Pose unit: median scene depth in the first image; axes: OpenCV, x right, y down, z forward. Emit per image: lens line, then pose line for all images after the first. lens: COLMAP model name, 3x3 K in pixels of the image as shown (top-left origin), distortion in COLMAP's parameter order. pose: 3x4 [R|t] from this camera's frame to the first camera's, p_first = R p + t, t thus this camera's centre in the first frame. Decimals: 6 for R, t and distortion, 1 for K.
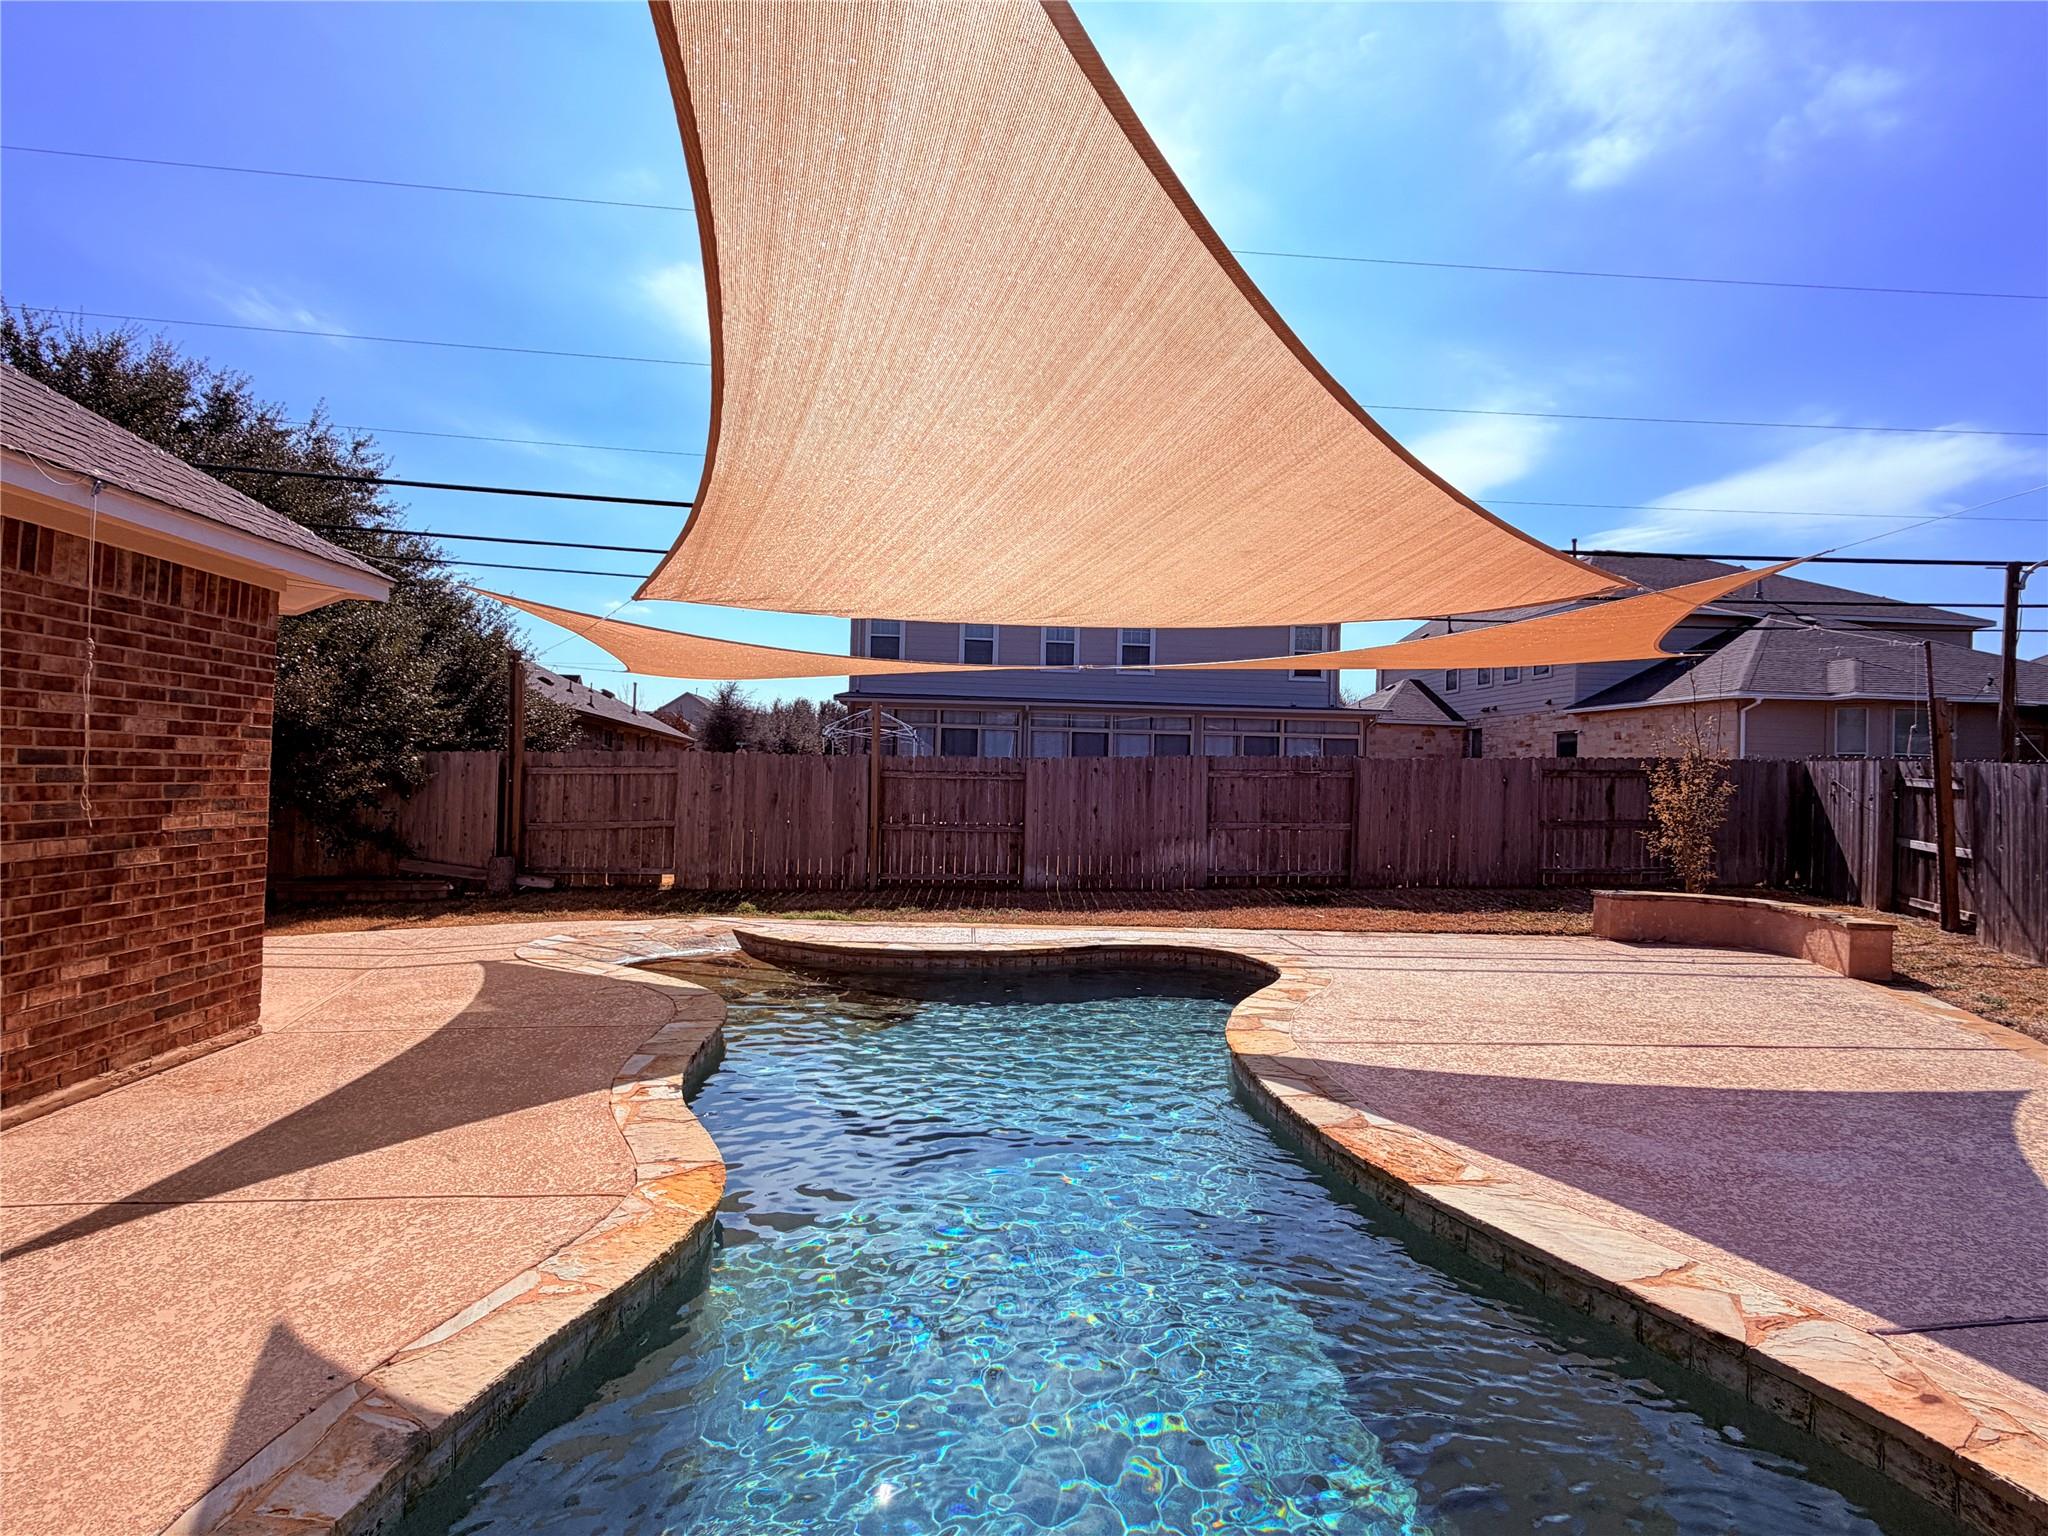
lens RADIAL K [[993.8, 0, 1024.0], [0, 993.8, 768.0], [0, 0, 1]] dist [0.004175, 0.001197]
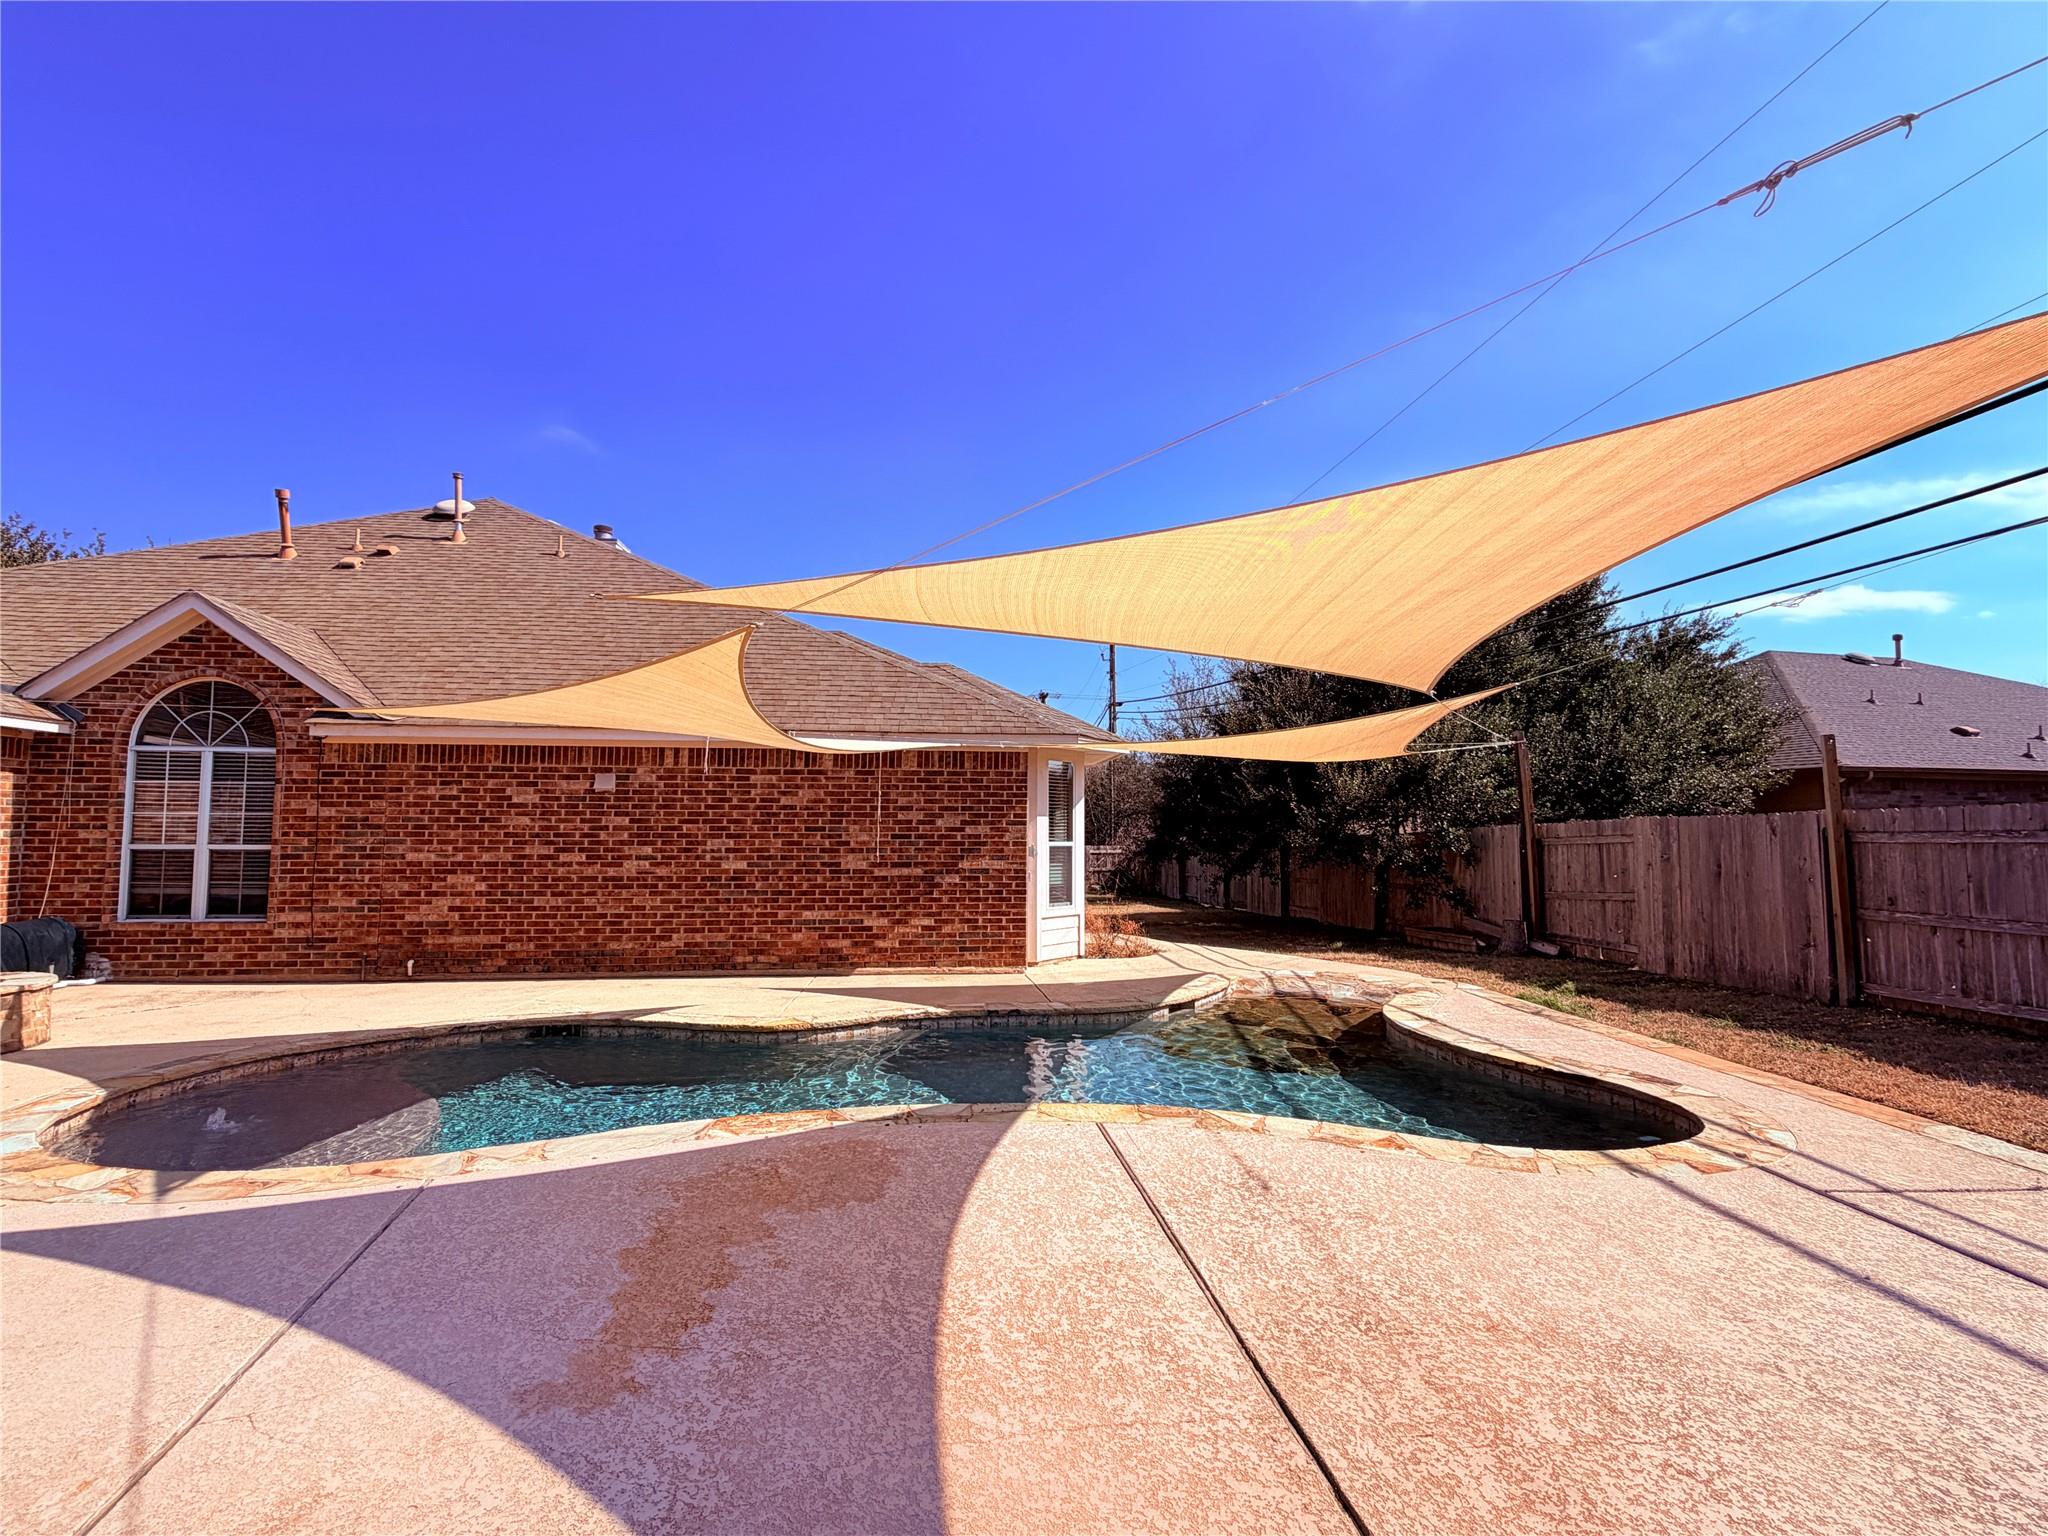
lens RADIAL K [[993.8, 0, 1024.0], [0, 993.8, 768.0], [0, 0, 1]] dist [0.004175, 0.001197]
pose [[0.022291, -0.090596, -0.995638, 1.488800], [0.008224, 0.995869, -0.090433, 0.043965], [0.999718, -0.006173, 0.022944, 1.139981]]
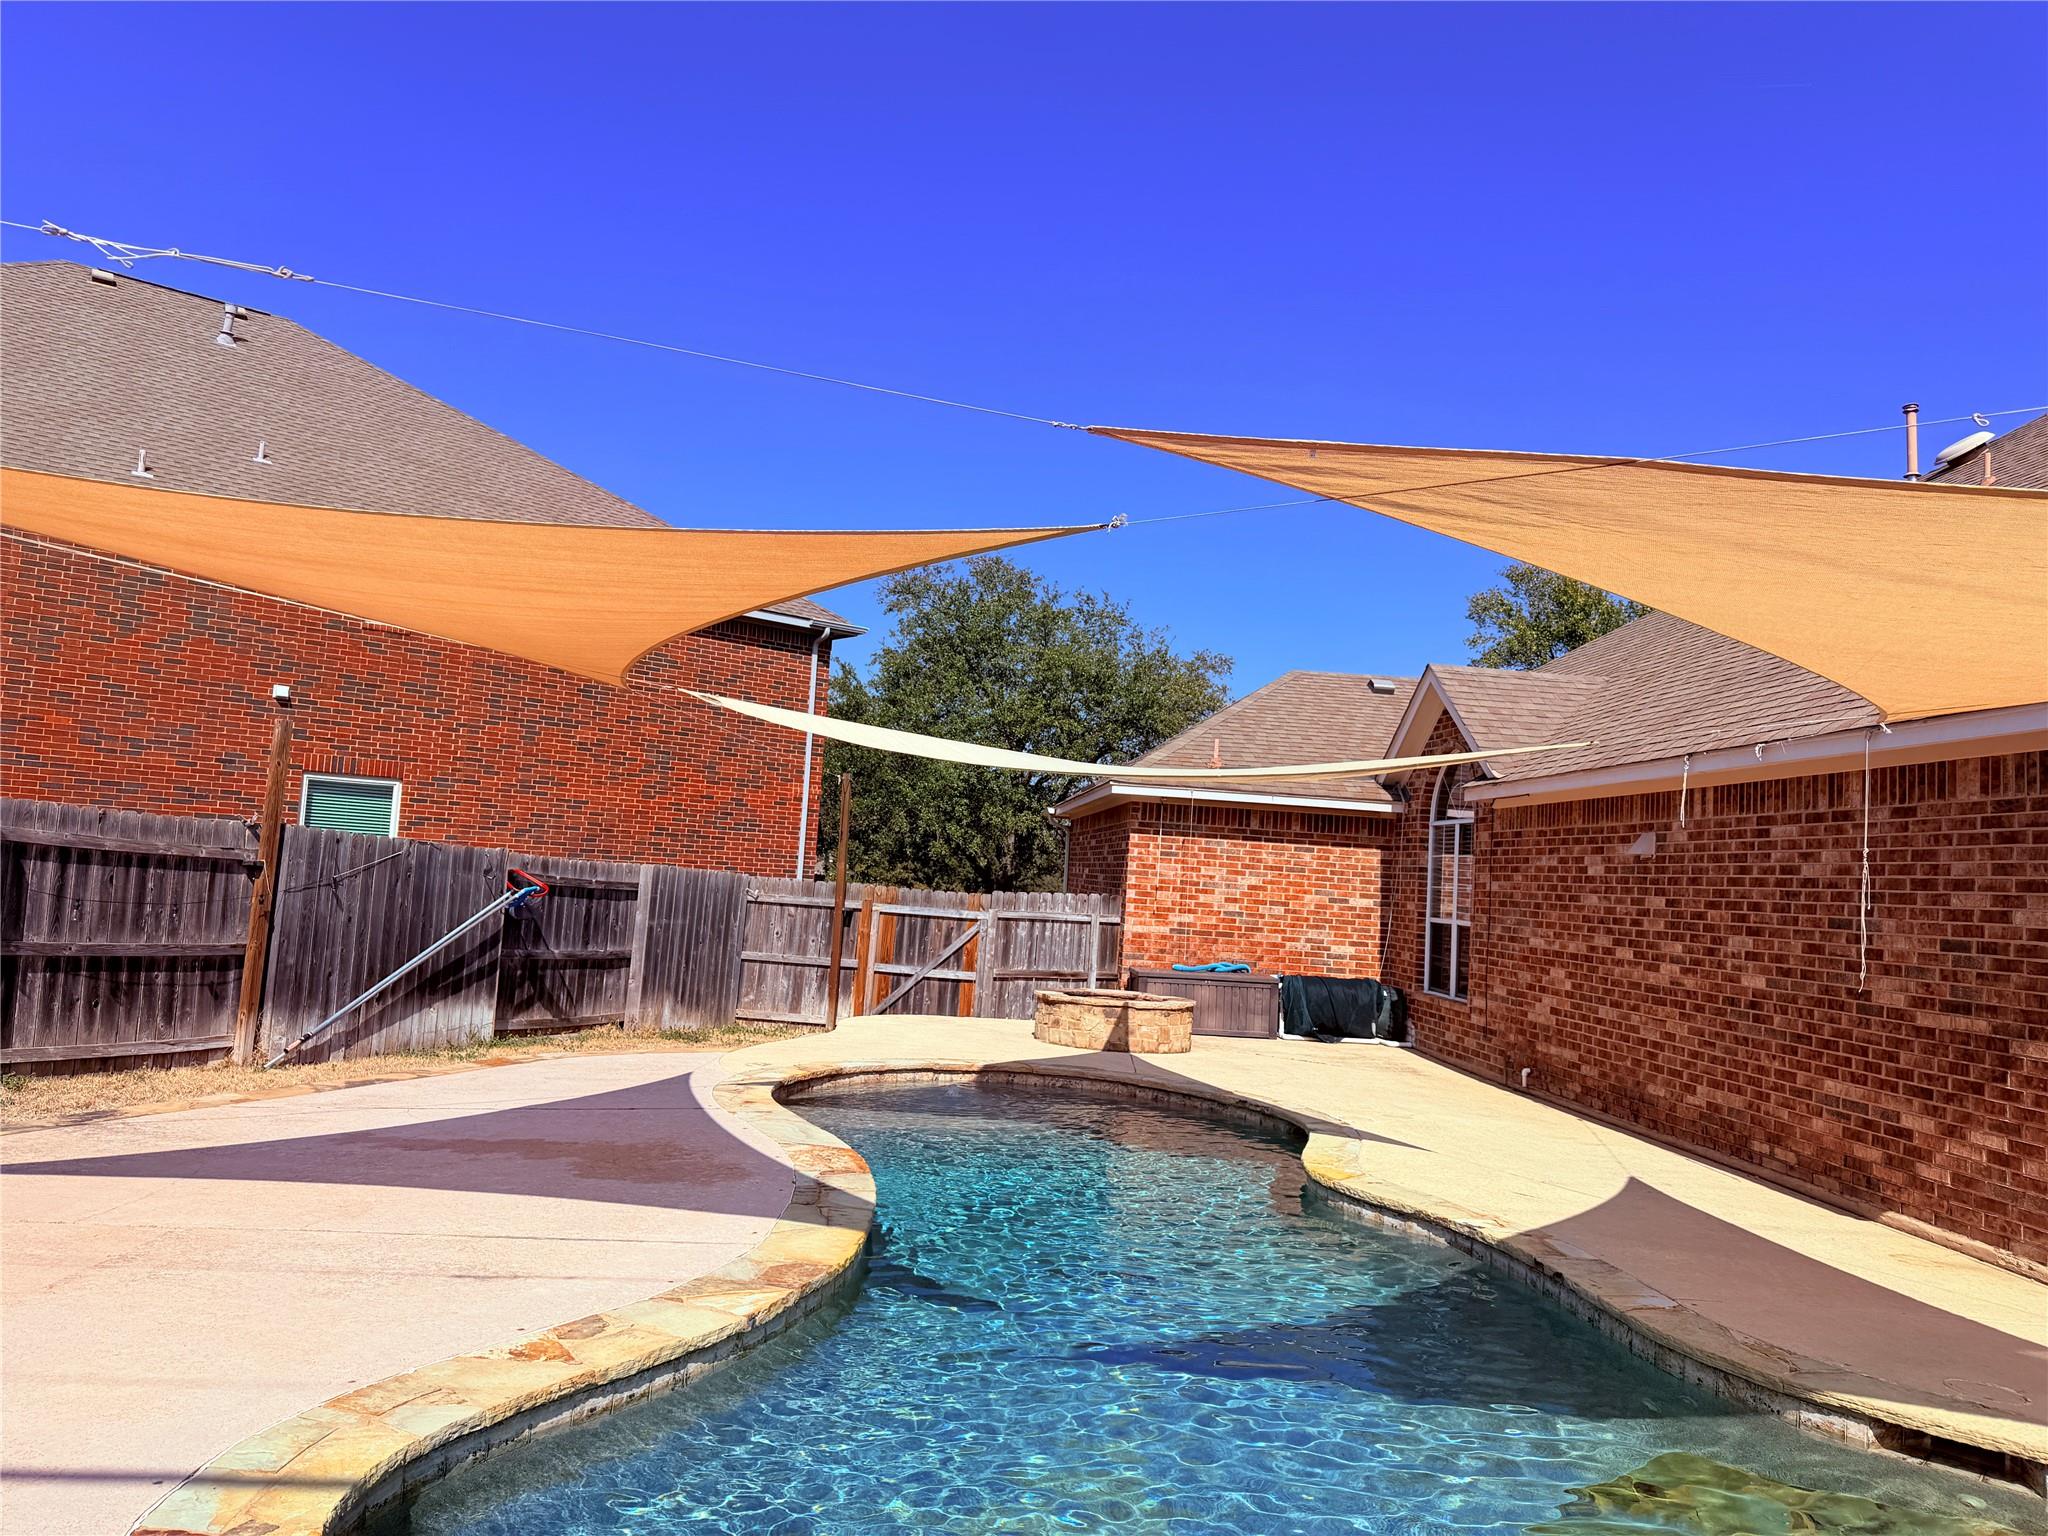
lens RADIAL K [[1444.5, 0, 1024.0], [0, 1444.5, 768.0], [0, 0, 1]] dist [0.004674, -0.005584]
pose [[-0.995939, -0.088636, 0.015775, 0.127502], [-0.089672, 0.992232, -0.086224, 0.024653], [-0.008010, -0.087288, -0.996151, 2.508471]]
